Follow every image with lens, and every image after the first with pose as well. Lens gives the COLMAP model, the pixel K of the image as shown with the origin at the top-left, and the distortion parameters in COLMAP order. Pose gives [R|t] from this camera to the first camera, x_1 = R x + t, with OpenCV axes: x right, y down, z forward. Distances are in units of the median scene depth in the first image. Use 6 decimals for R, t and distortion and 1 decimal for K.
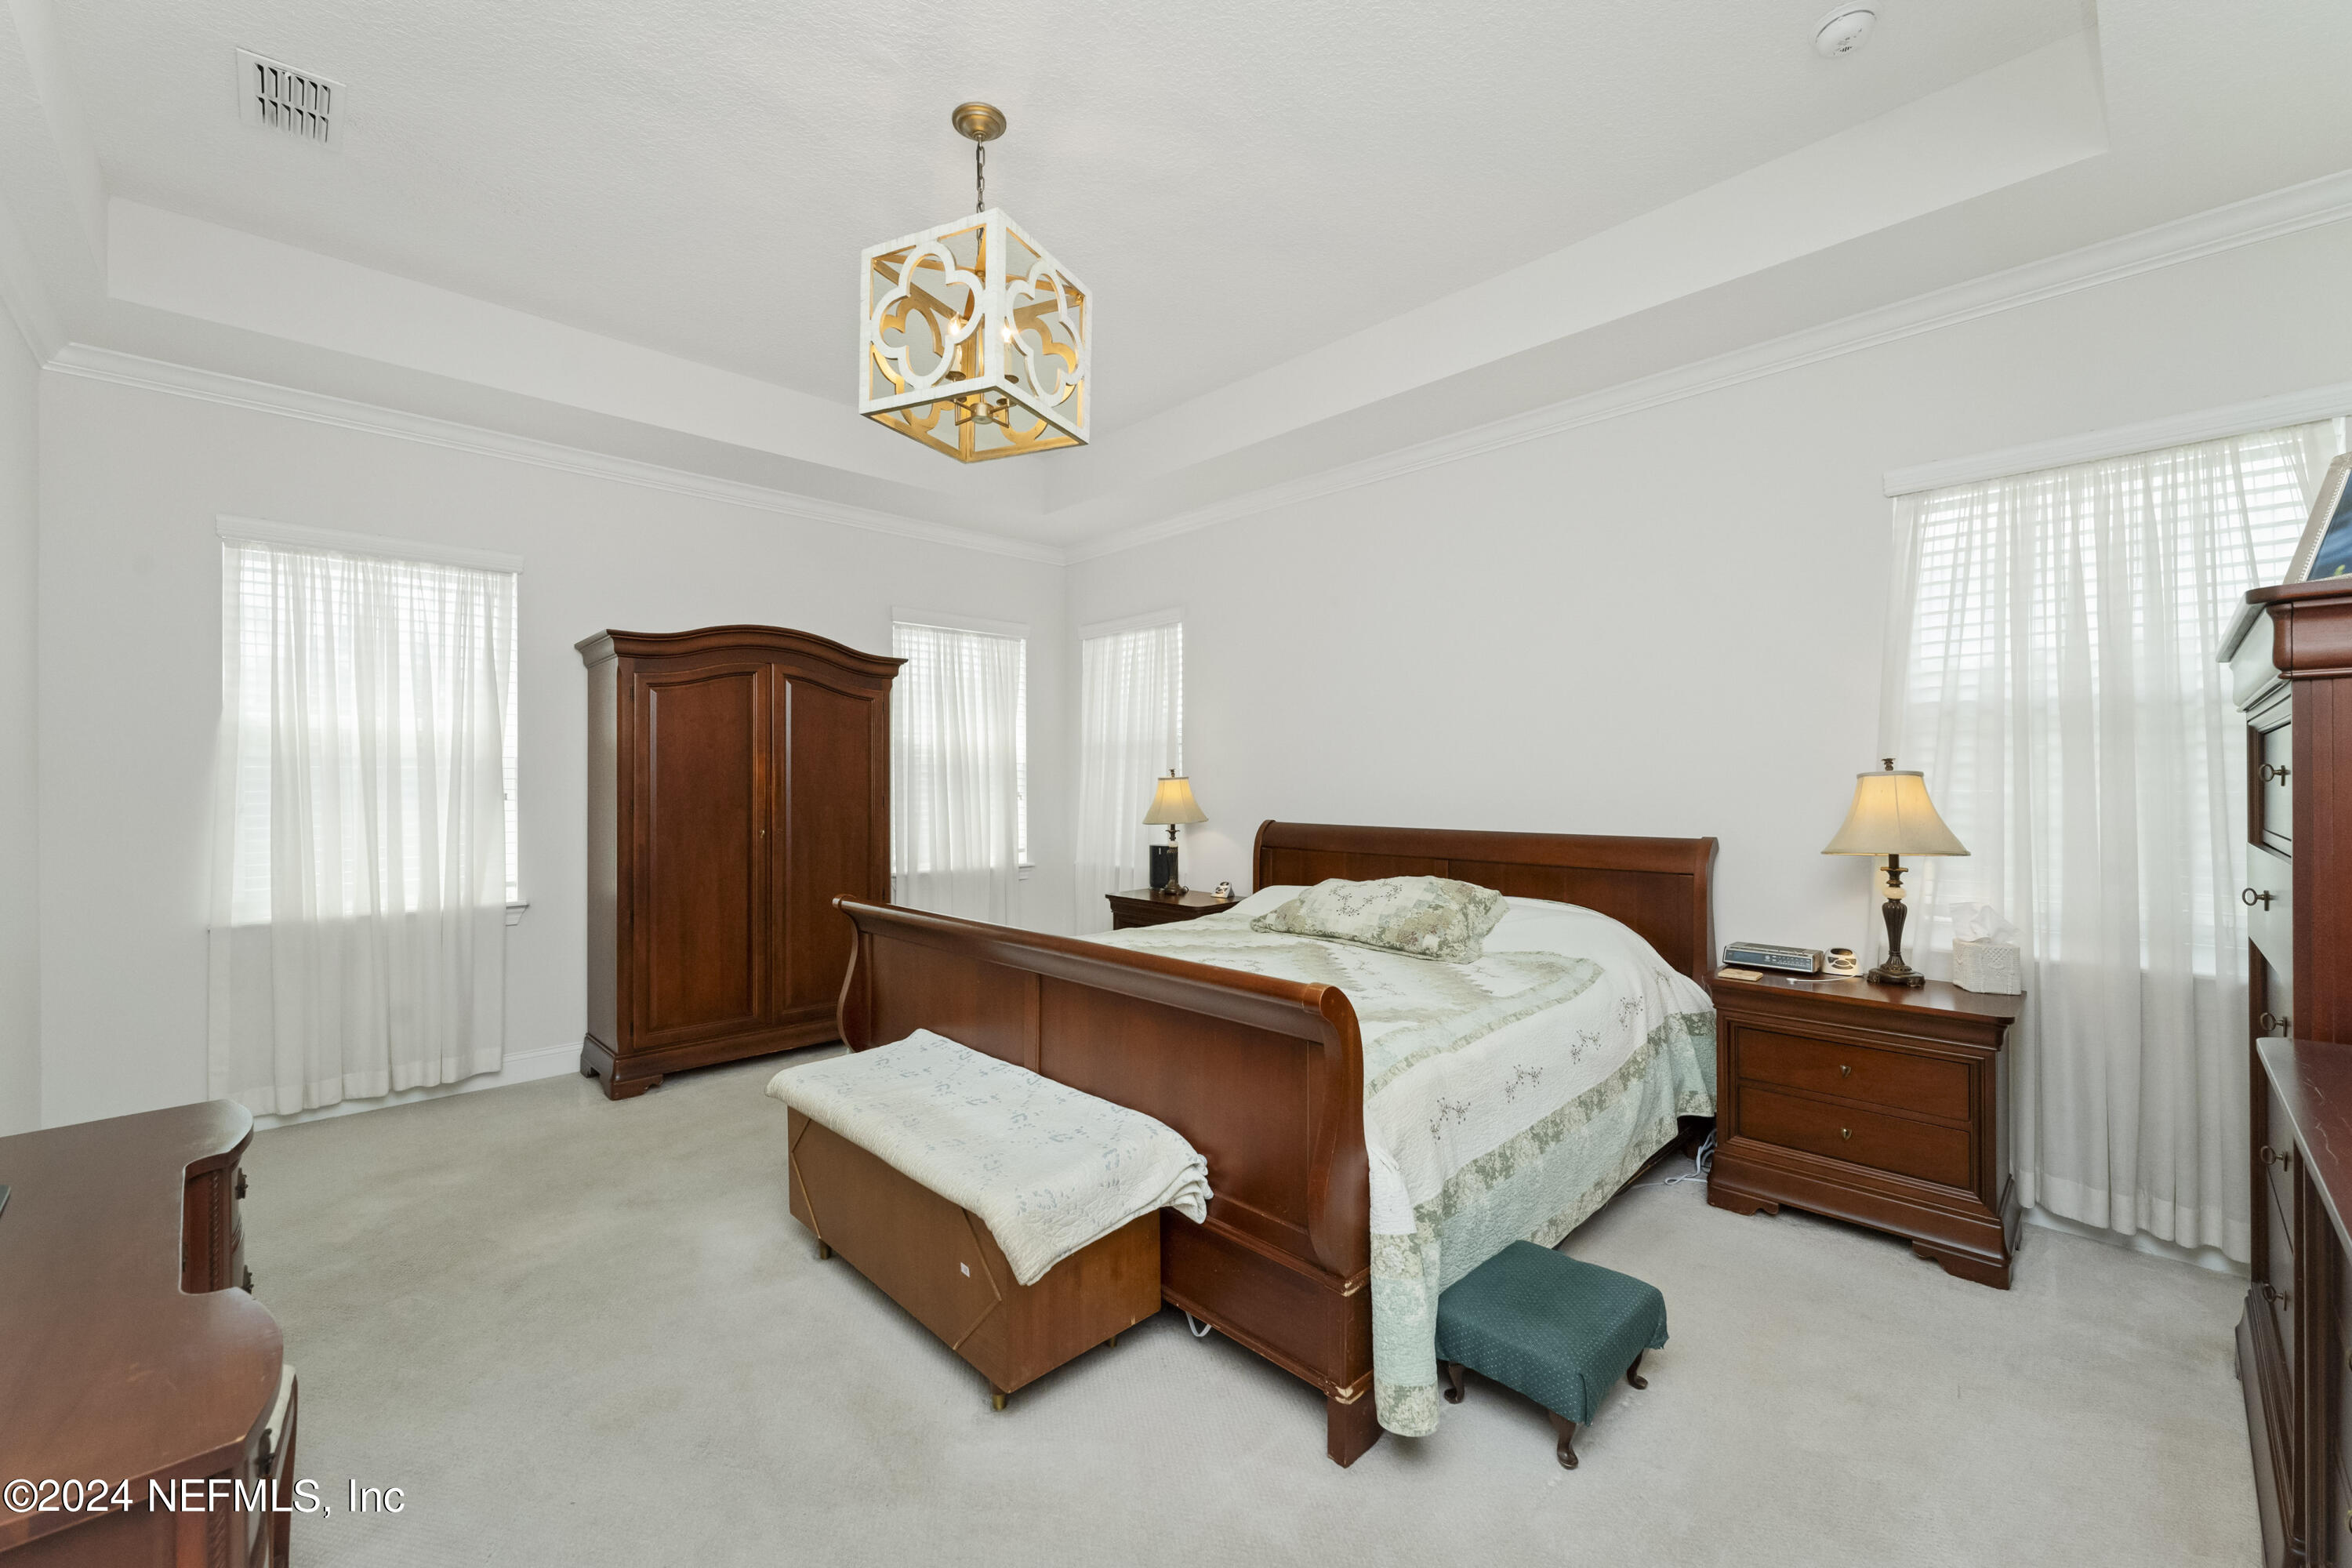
lens RADIAL K [[939.6, 0, 1172.3], [0, 939.6, 785.4], [0, 0, 1]] dist [-0.000541, -0.000625]
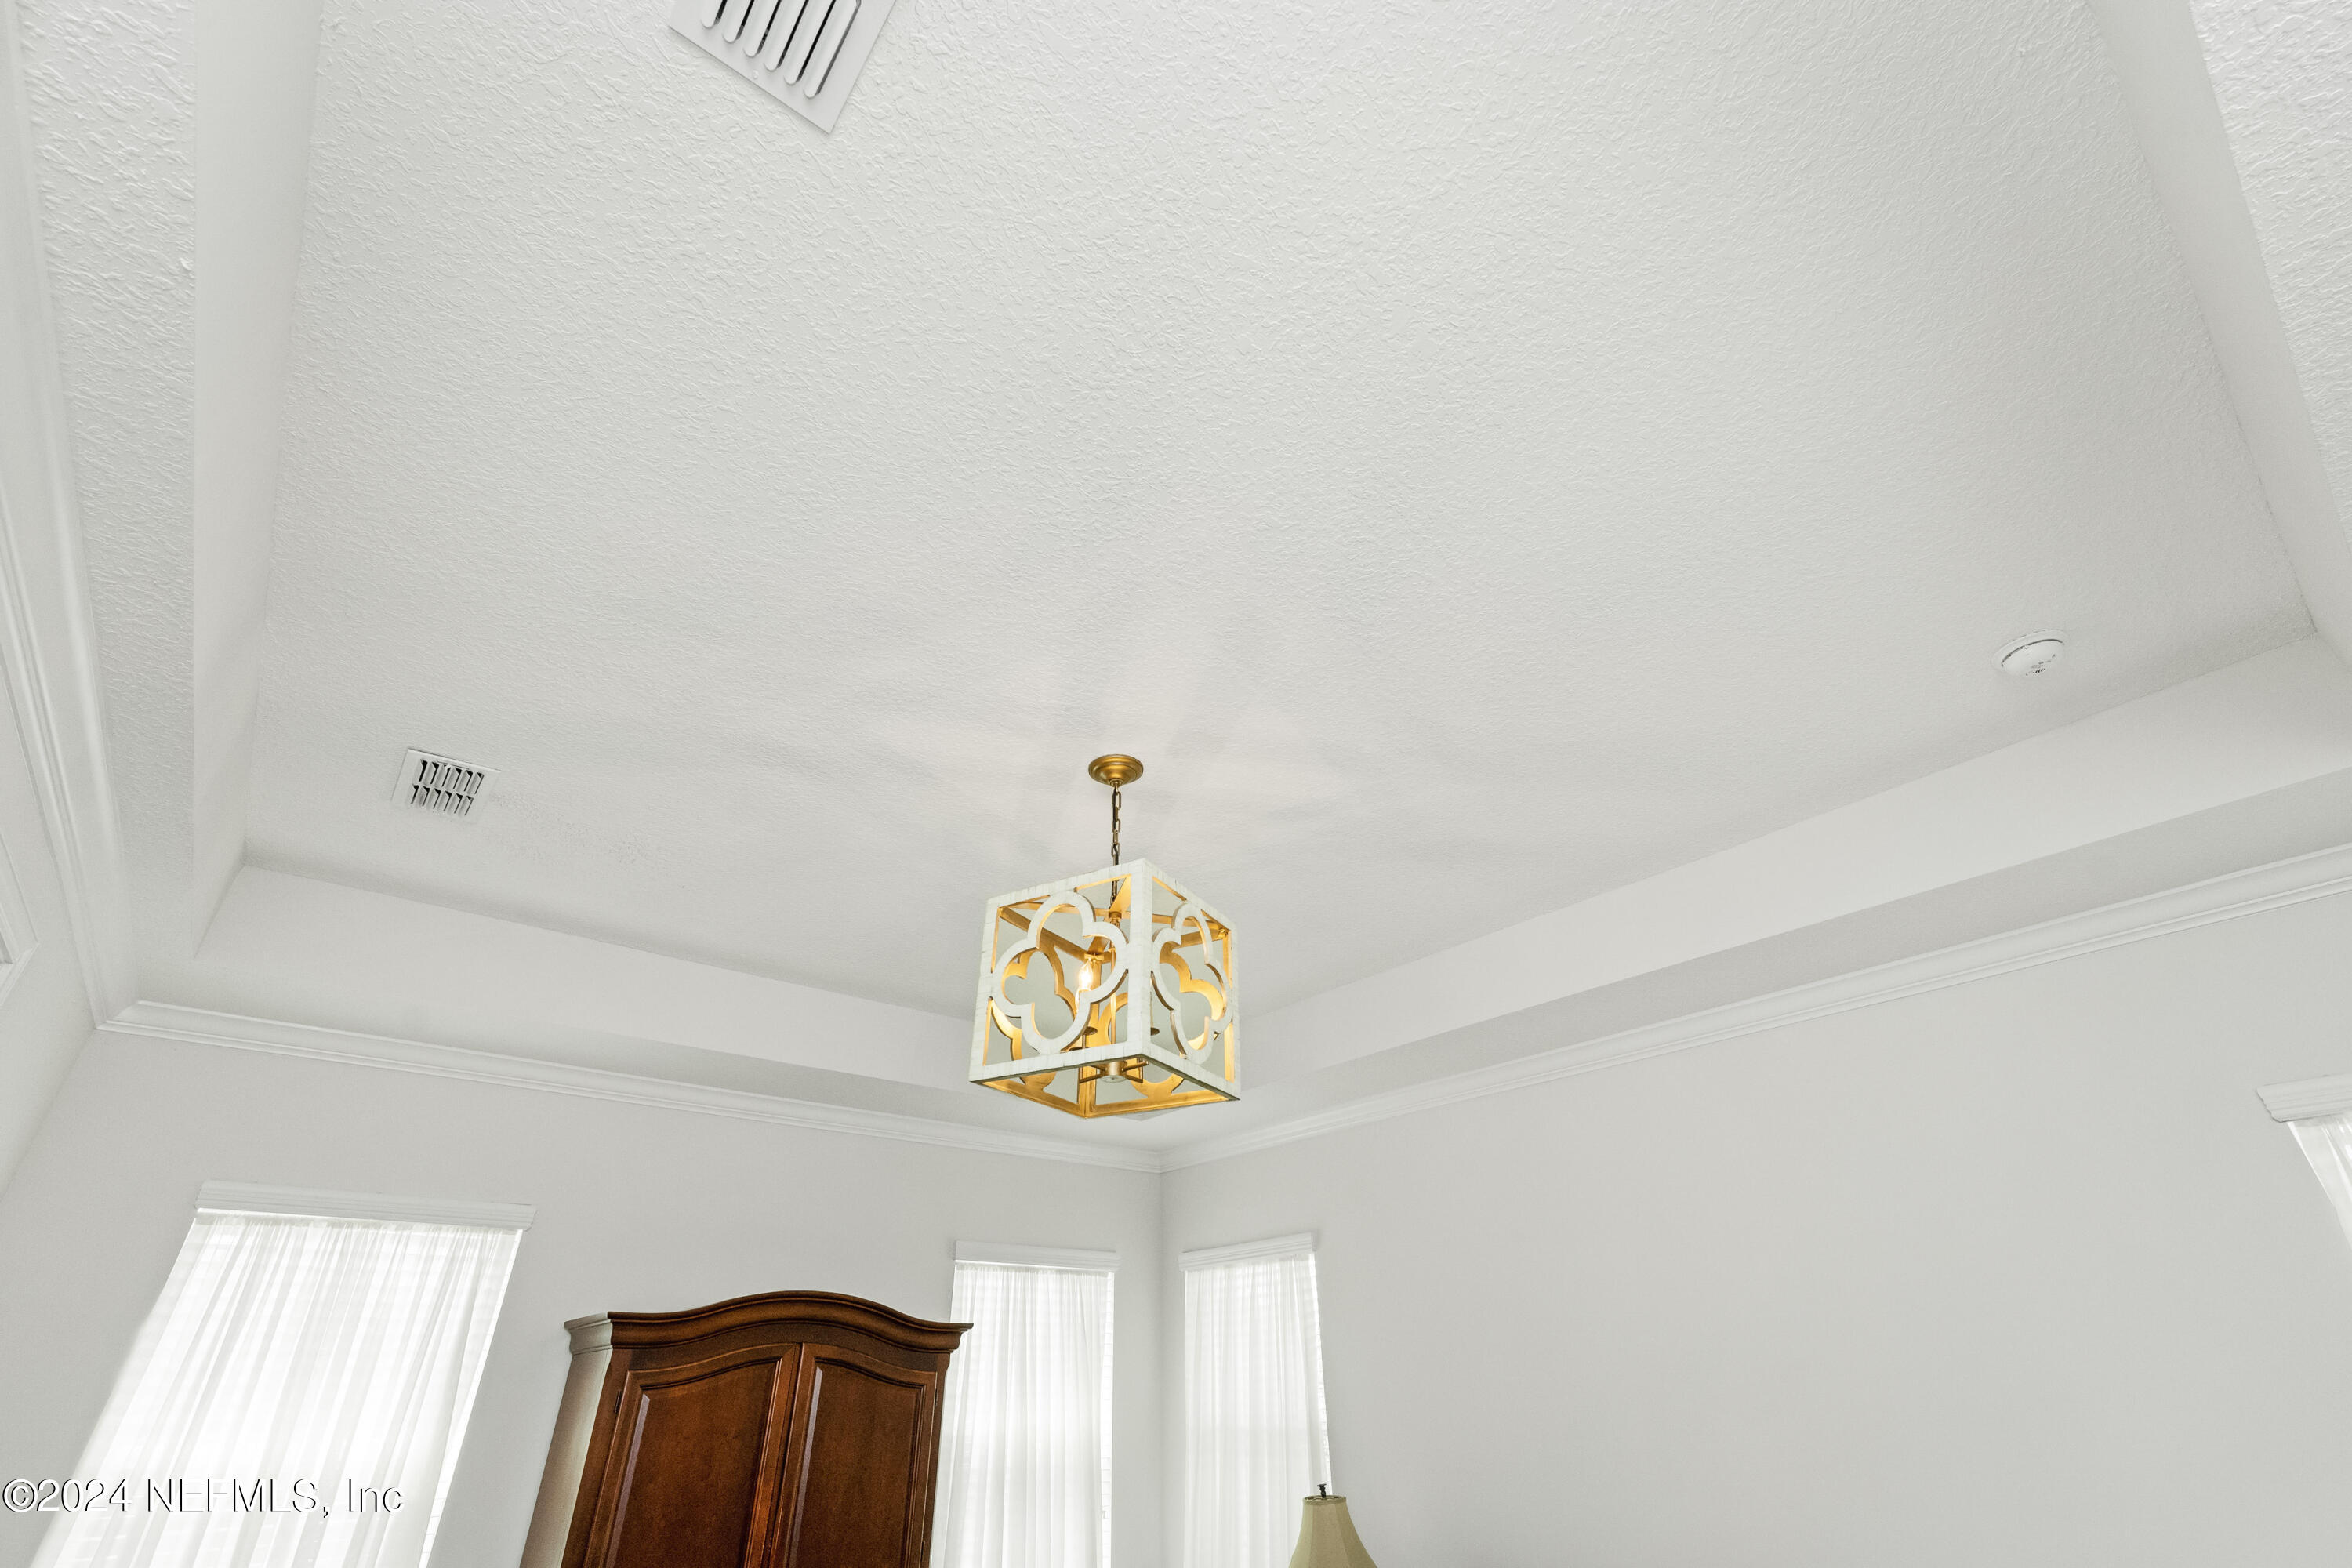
lens RADIAL K [[1018.1, 0, 1175.5], [0, 1018.1, 784.4], [0, 0, 1]] dist [-0.006553, -0.000101]
pose [[0.997554, -0.046567, -0.052131, -0.063227], [0.013147, 0.857464, -0.514376, -0.105914], [0.068653, 0.512432, 0.855979, 0.077670]]
